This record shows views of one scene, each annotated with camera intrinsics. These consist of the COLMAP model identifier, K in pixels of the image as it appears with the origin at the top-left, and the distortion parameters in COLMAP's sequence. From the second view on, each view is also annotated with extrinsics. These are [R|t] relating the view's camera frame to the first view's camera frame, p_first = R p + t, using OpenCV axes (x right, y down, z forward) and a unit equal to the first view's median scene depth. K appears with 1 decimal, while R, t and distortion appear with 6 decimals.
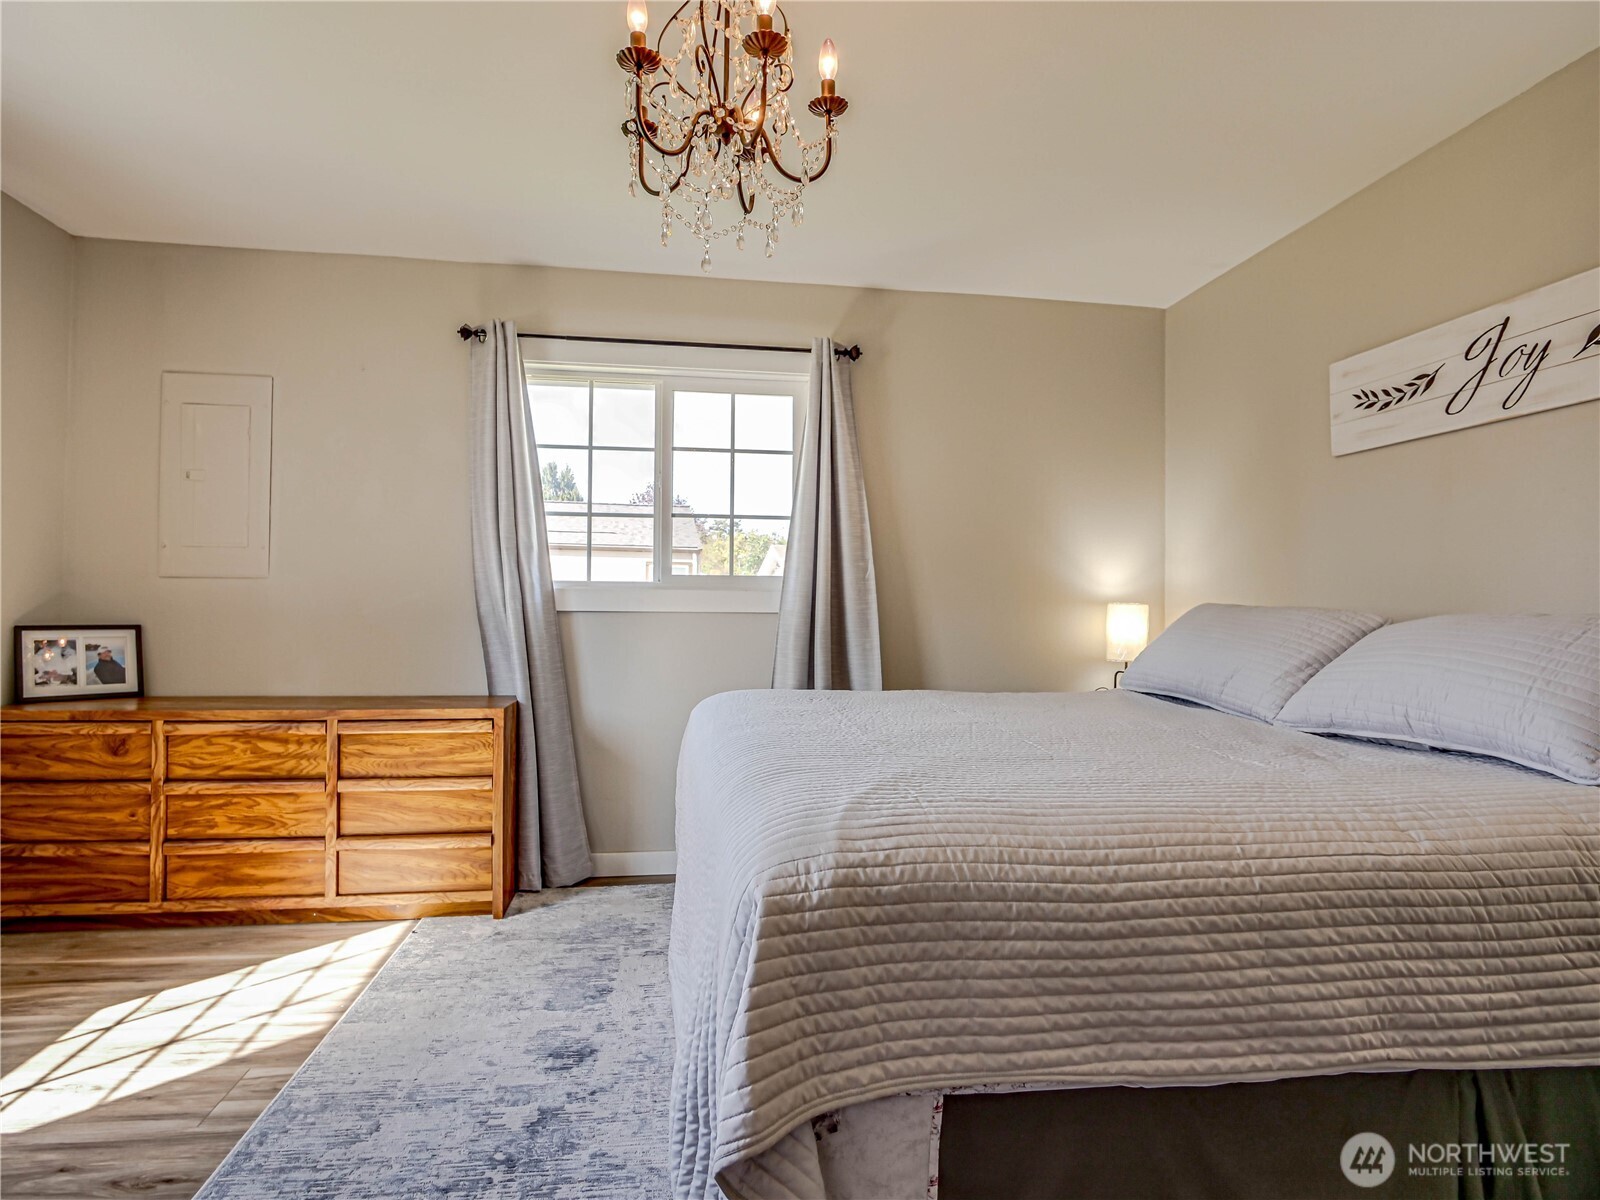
lens RADIAL K [[871.6, 0, 801.4], [0, 871.6, 593.4], [0, 0, 1]] dist [-0.014860, 0.002422]
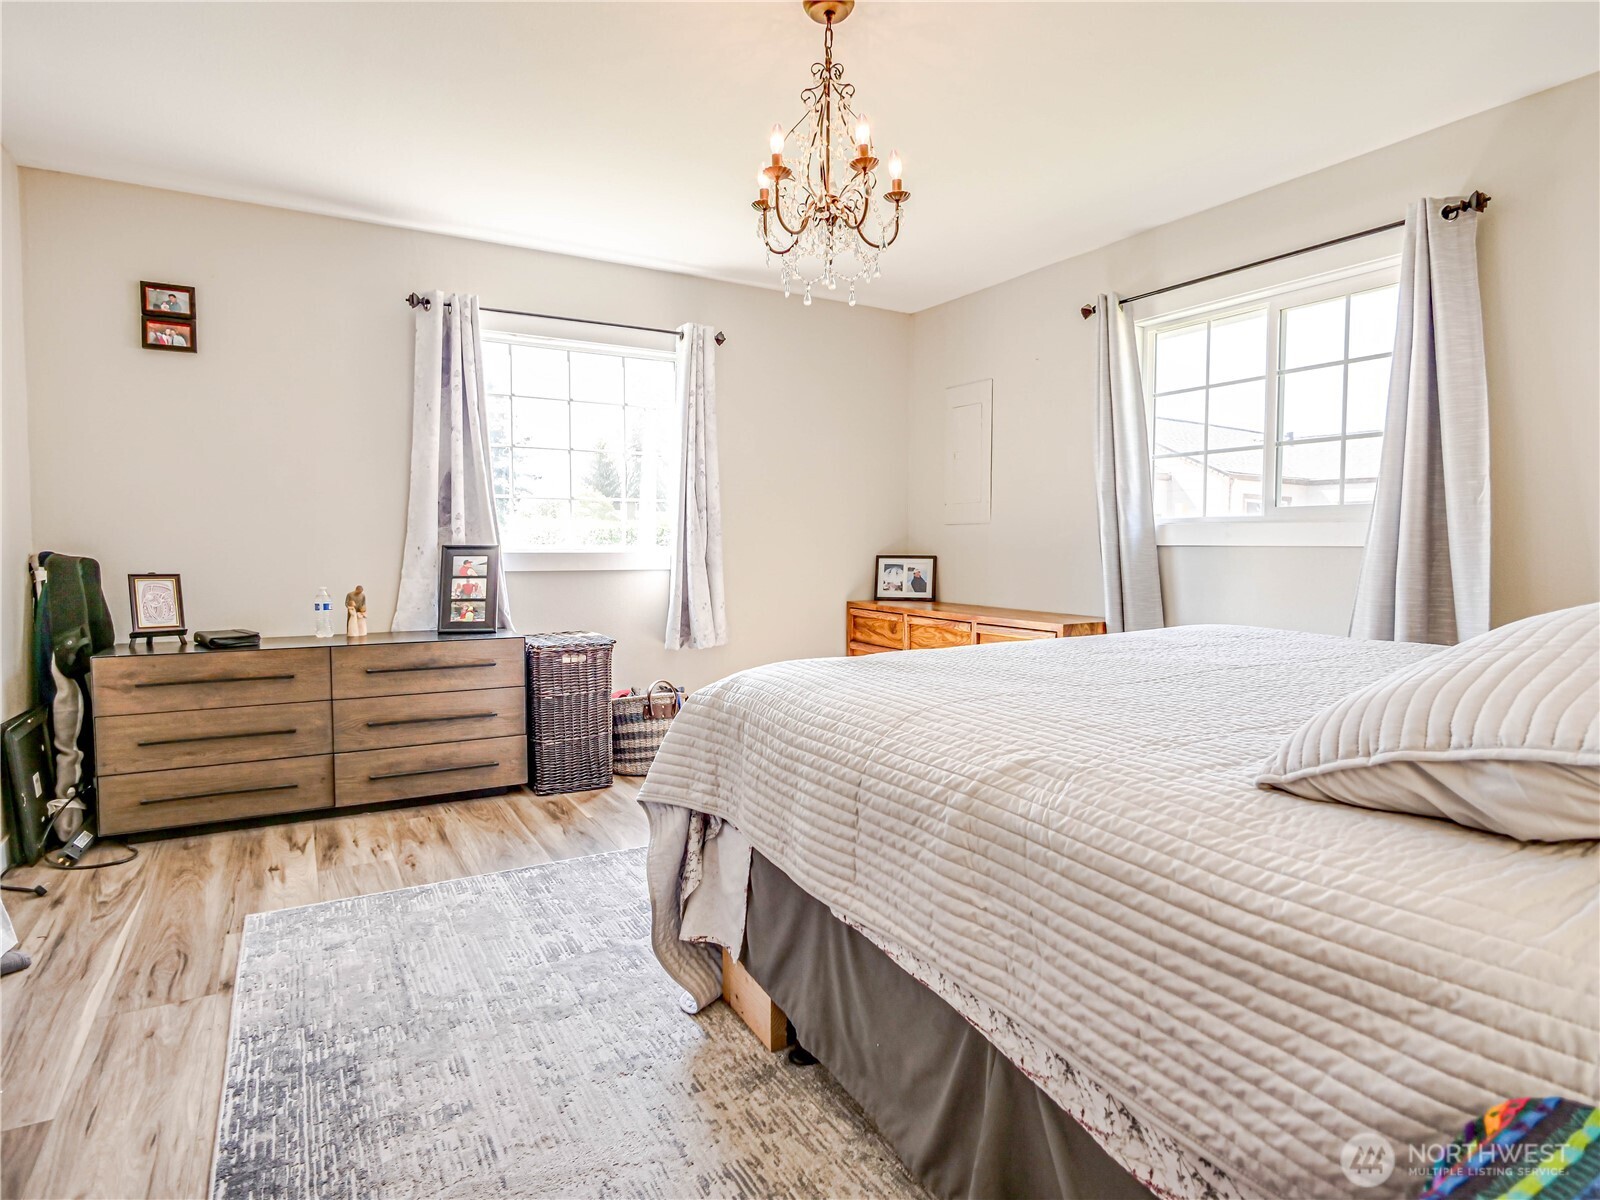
lens RADIAL K [[871.6, 0, 801.4], [0, 871.6, 593.4], [0, 0, 1]] dist [-0.014860, 0.002422]
pose [[0.381856, 0.045078, -0.923122, 0.559729], [0.019503, 0.998194, 0.056812, 0.009619], [0.924016, -0.039698, 0.380287, 0.162372]]
